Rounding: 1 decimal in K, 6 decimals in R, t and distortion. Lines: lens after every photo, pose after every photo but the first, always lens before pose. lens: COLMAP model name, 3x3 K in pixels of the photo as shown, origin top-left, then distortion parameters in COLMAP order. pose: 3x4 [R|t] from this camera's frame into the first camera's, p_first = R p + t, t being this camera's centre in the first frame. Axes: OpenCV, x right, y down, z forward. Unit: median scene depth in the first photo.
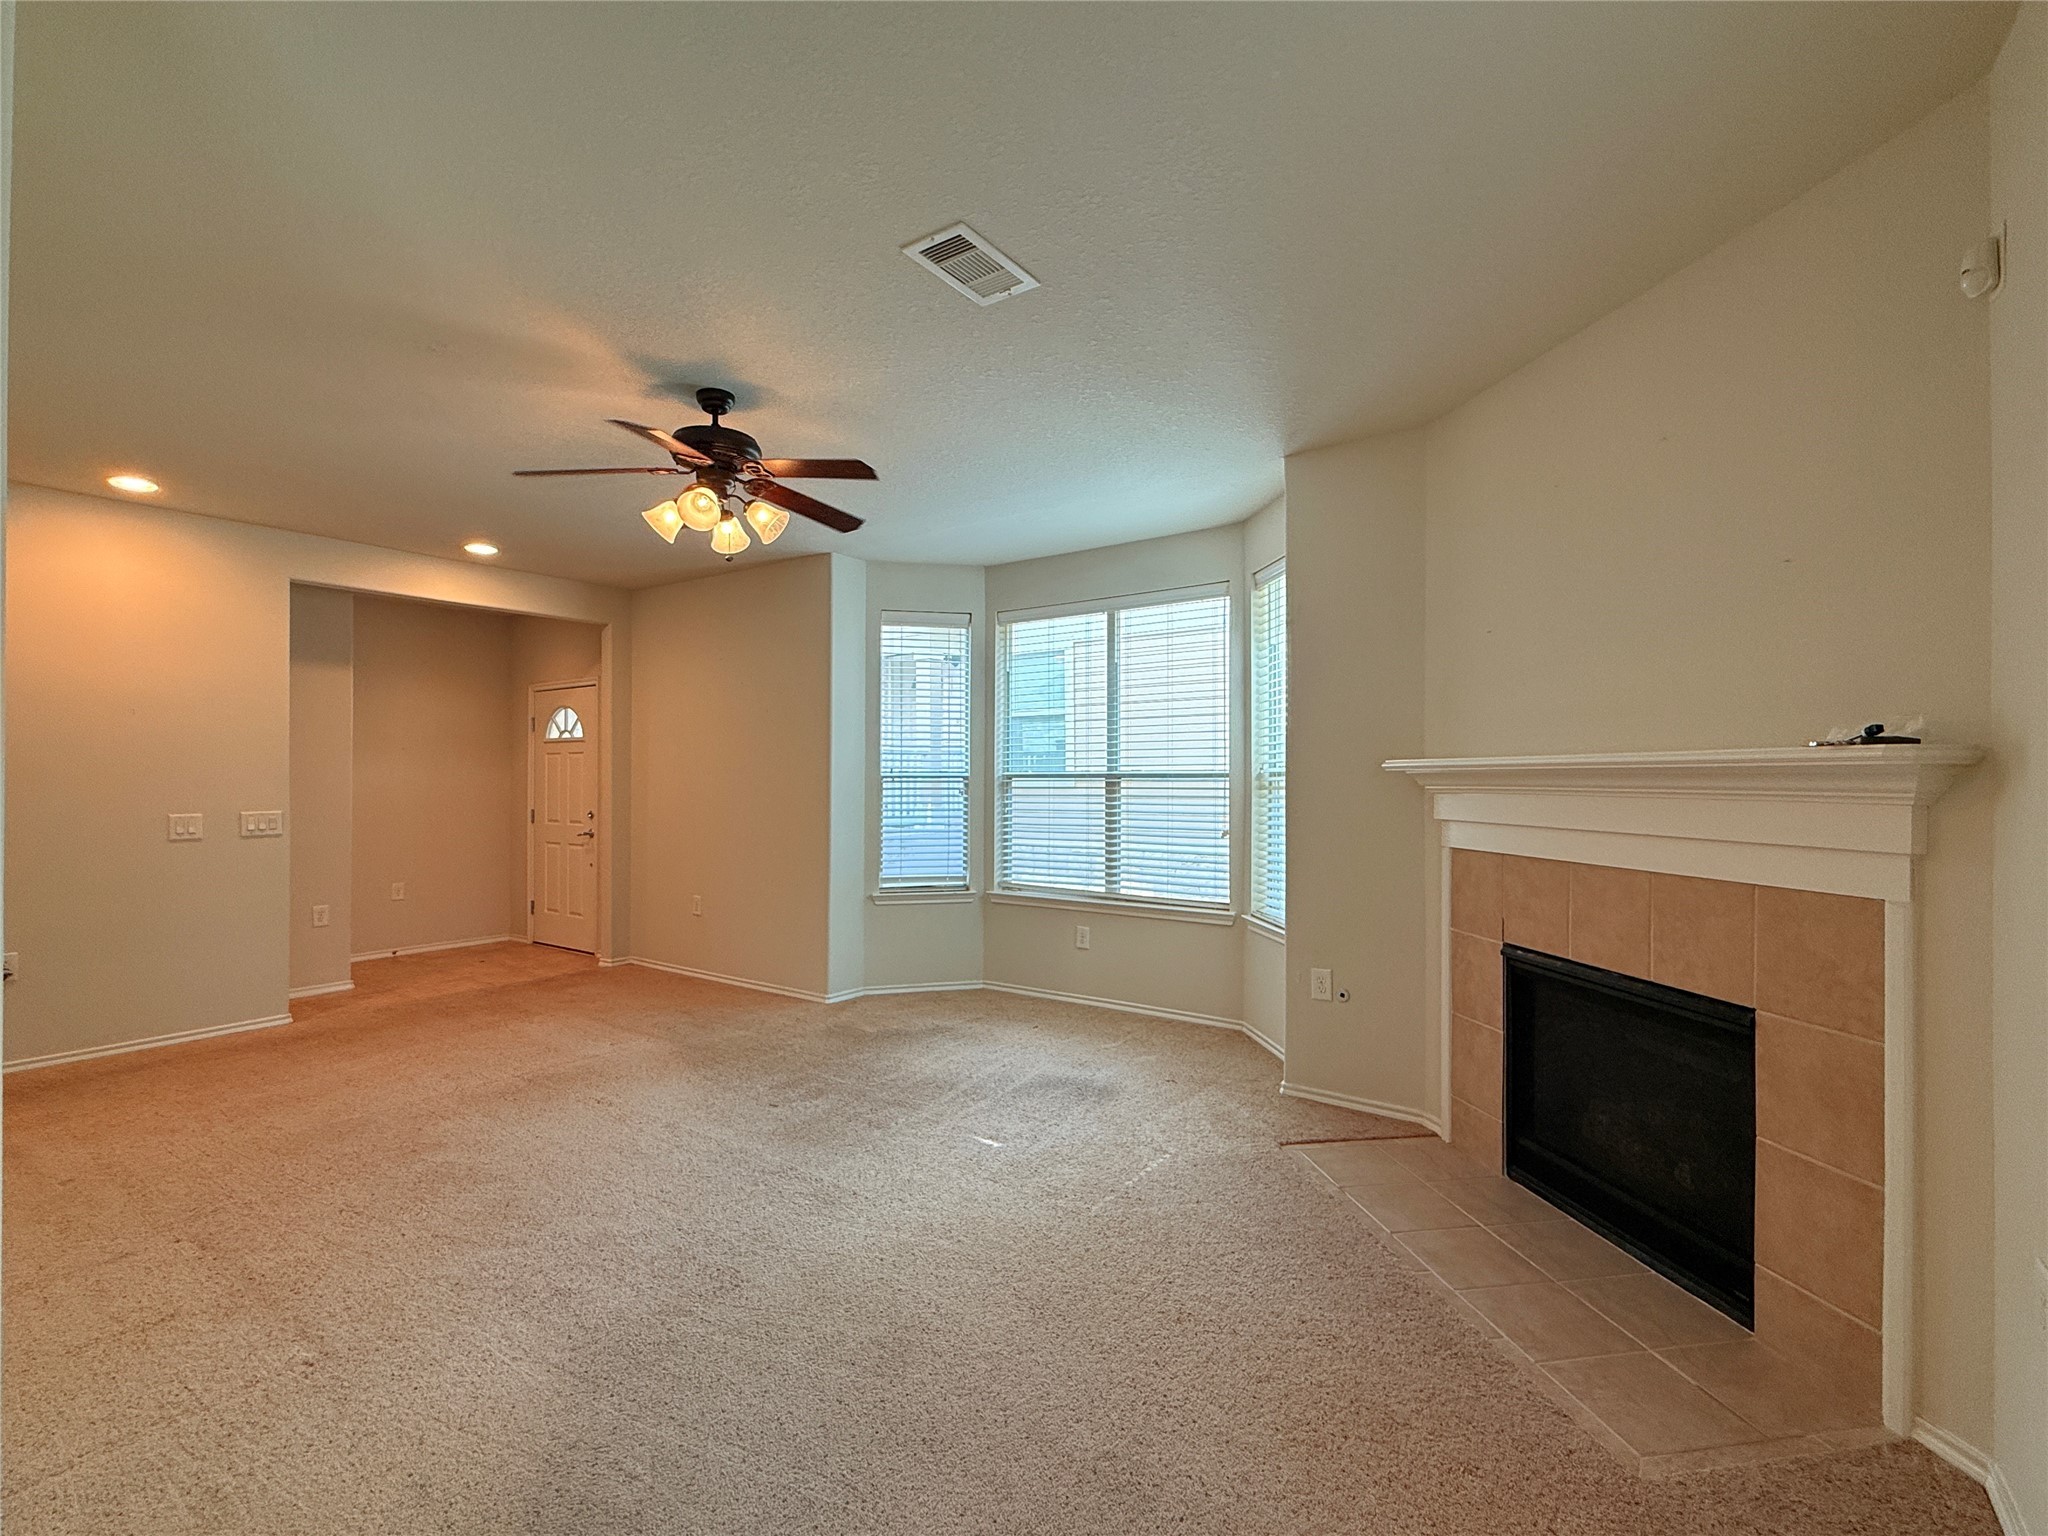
lens RADIAL K [[933.7, 0, 1027.9], [0, 933.7, 773.8], [0, 0, 1]] dist [0.005798, -0.001850]
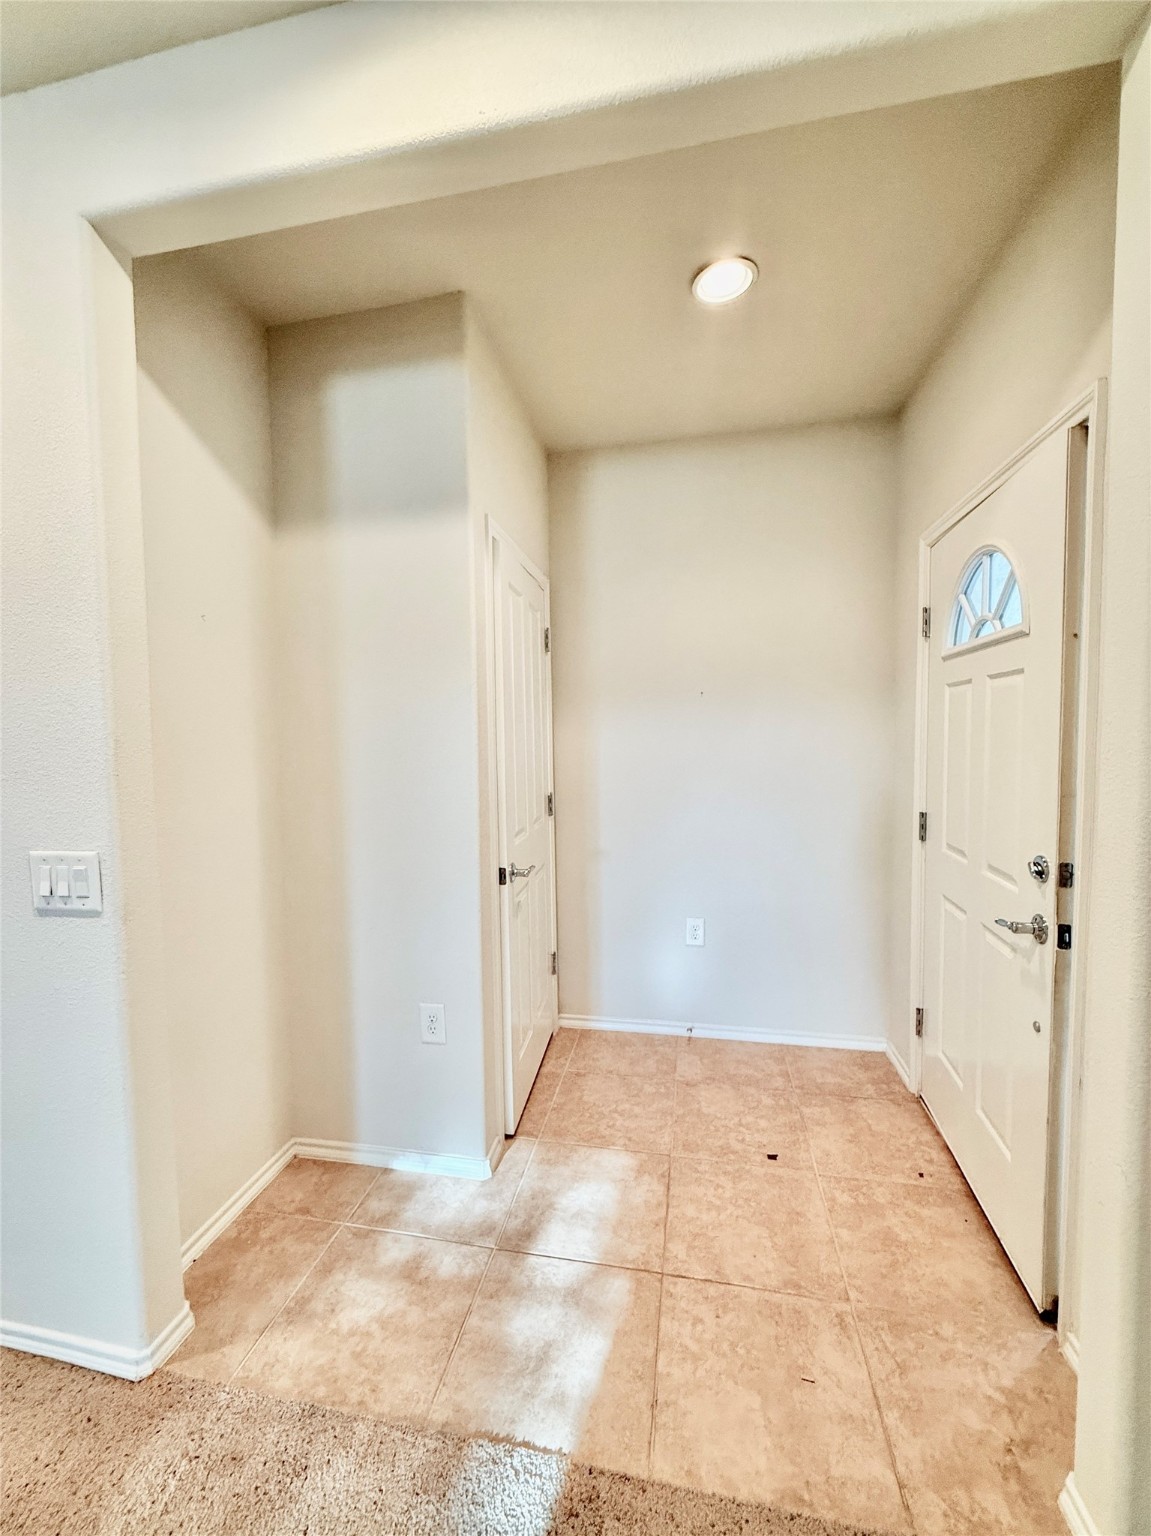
lens RADIAL K [[616.0, 0, 578.9], [0, 616.0, 768.2], [0, 0, 1]] dist [0.000528, 0.000594]
pose [[0.415840, 0.043179, -0.908412, -0.426281], [0.019457, 0.998221, 0.056354, -0.004184], [0.909229, -0.041109, 0.414261, 0.942750]]
